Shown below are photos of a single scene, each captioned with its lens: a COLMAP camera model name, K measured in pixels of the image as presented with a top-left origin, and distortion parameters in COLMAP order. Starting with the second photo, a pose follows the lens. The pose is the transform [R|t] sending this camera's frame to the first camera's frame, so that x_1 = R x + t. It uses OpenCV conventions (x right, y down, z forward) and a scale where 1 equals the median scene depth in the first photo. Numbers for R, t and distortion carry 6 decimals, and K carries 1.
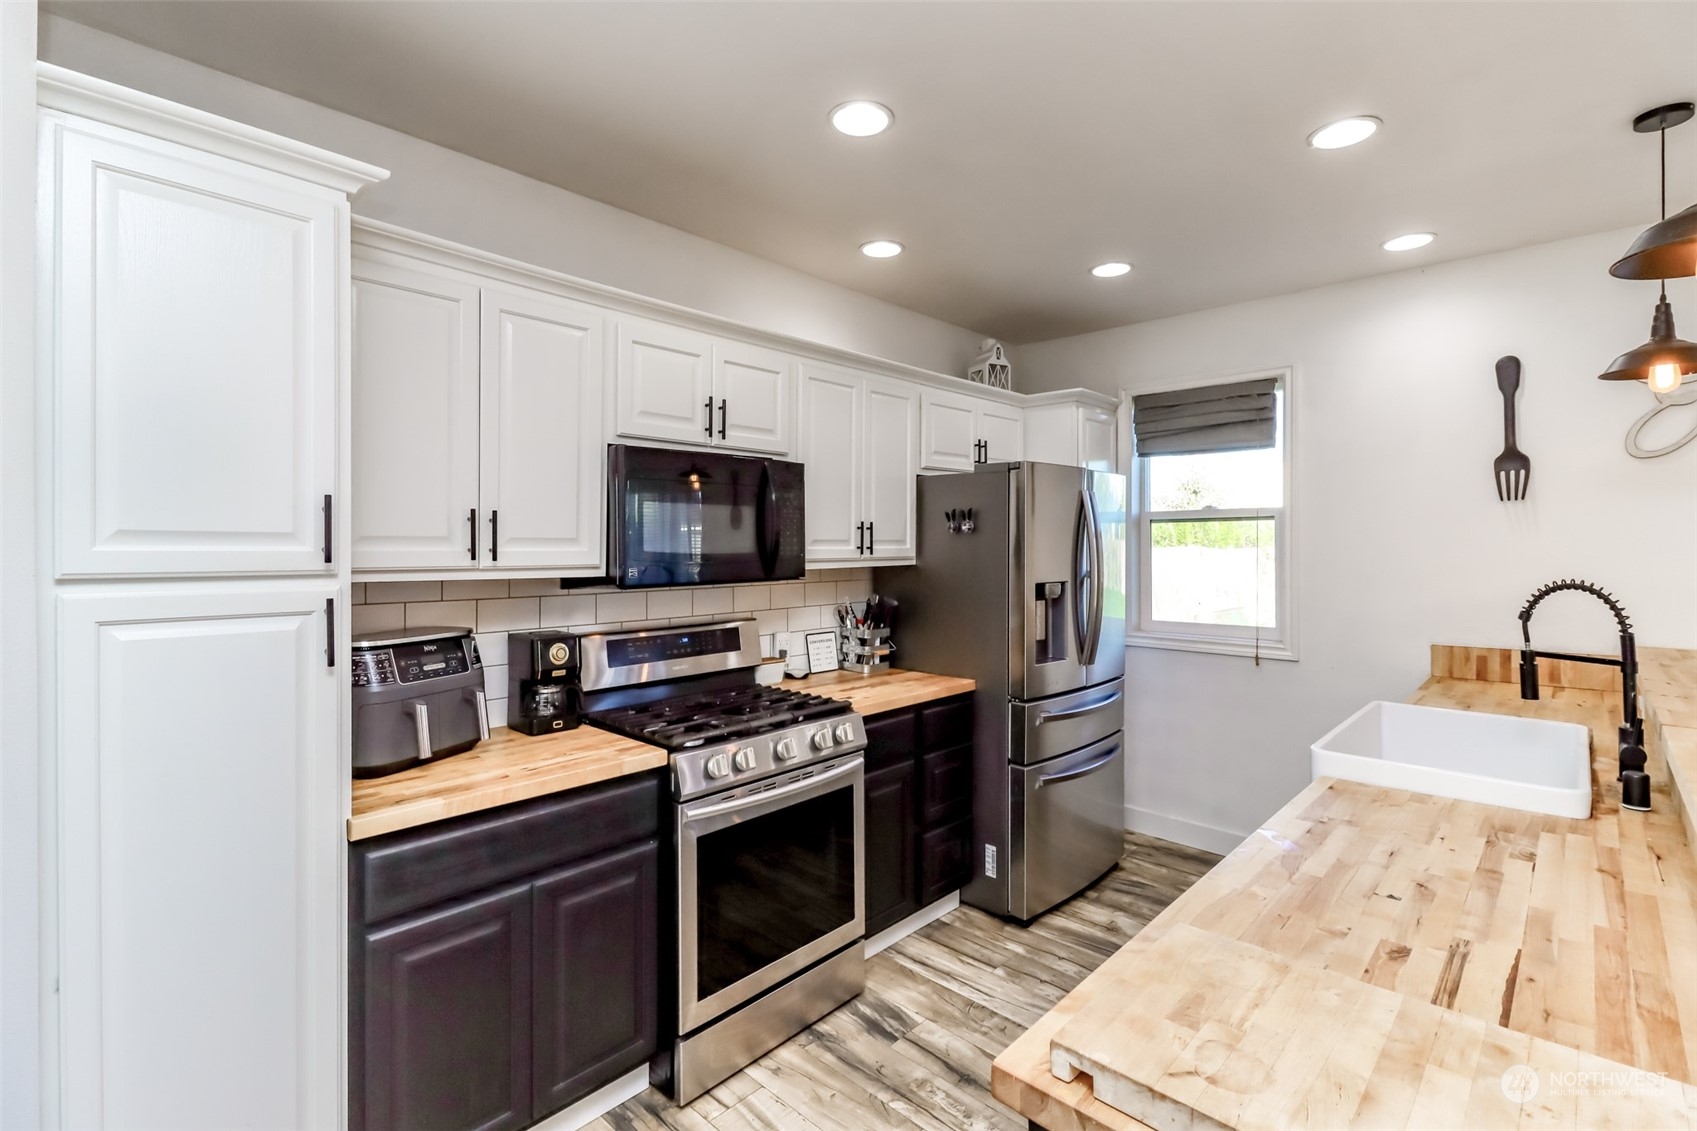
lens RADIAL K [[788.0, 0, 845.5], [0, 788.0, 536.4], [0, 0, 1]] dist [-0.000837, -0.000027]
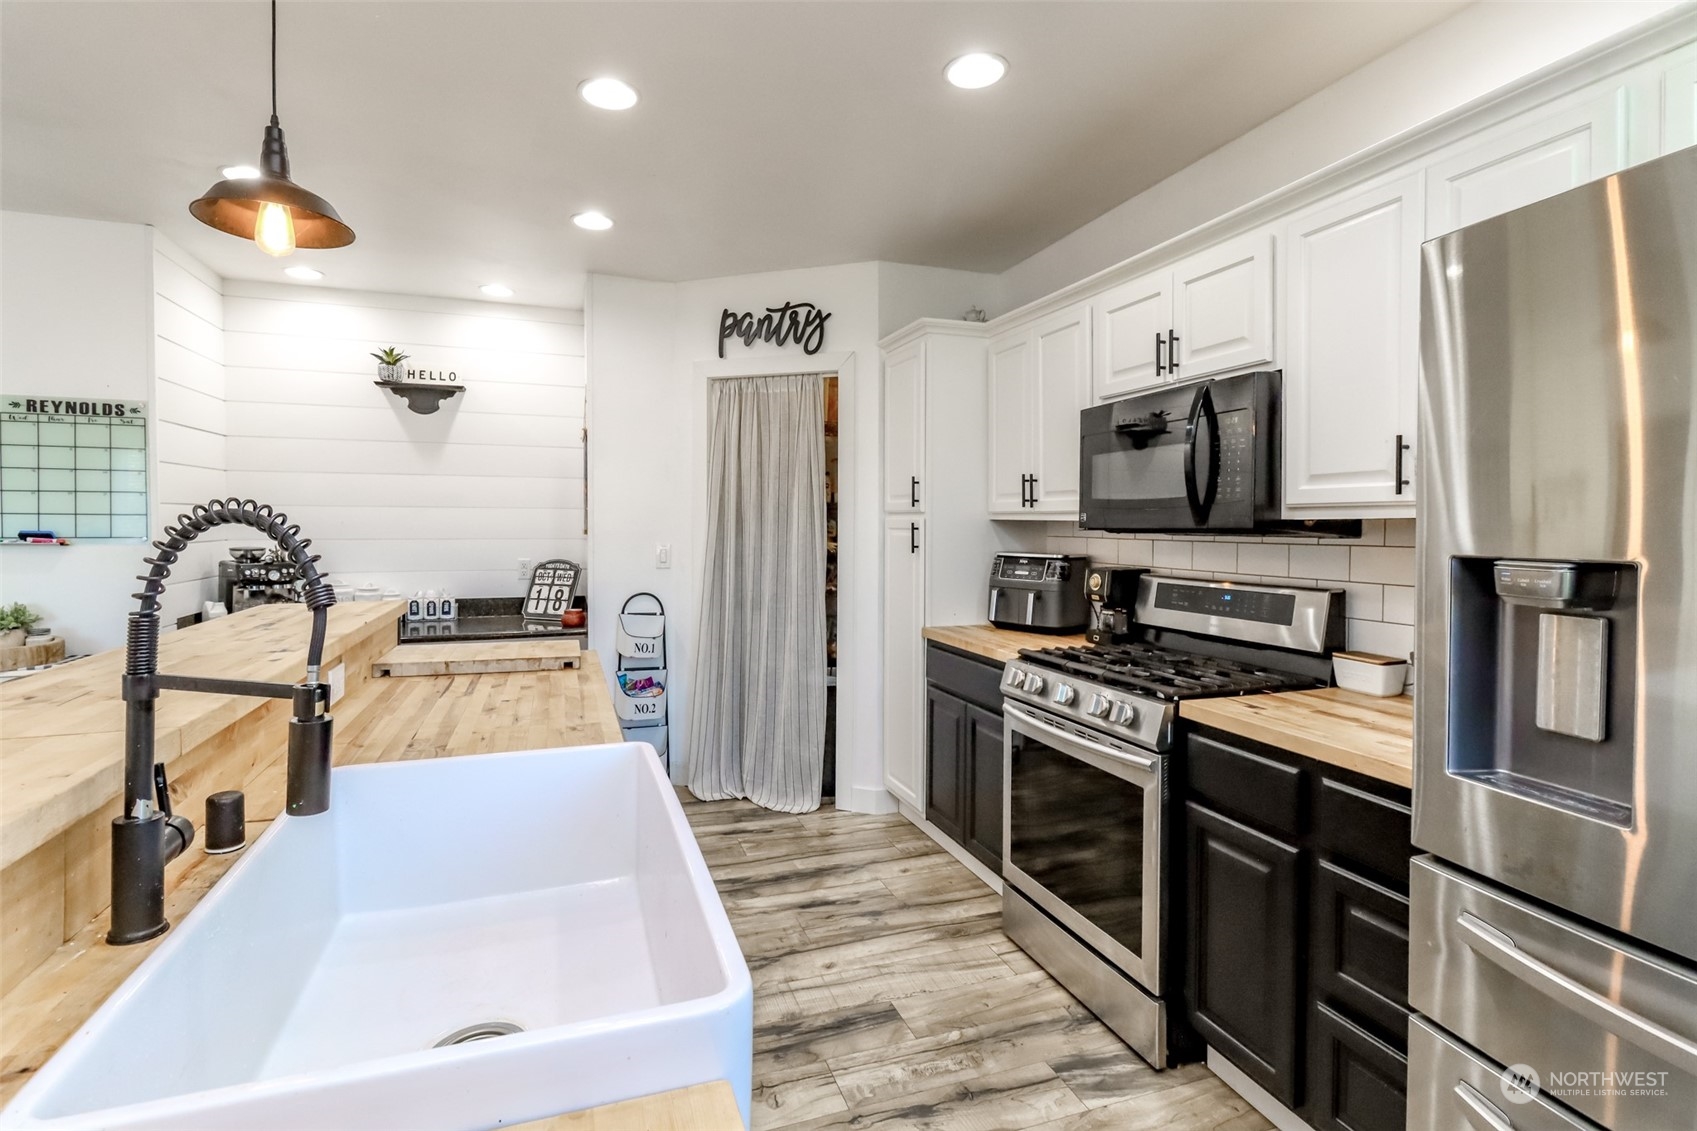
lens RADIAL K [[788.0, 0, 845.5], [0, 788.0, 536.4], [0, 0, 1]] dist [-0.000837, -0.000027]
pose [[-0.454924, 0.011107, -0.890461, 0.939329], [0.000457, 0.999925, 0.012239, 0.060615], [0.890530, 0.005161, -0.454894, 1.220242]]
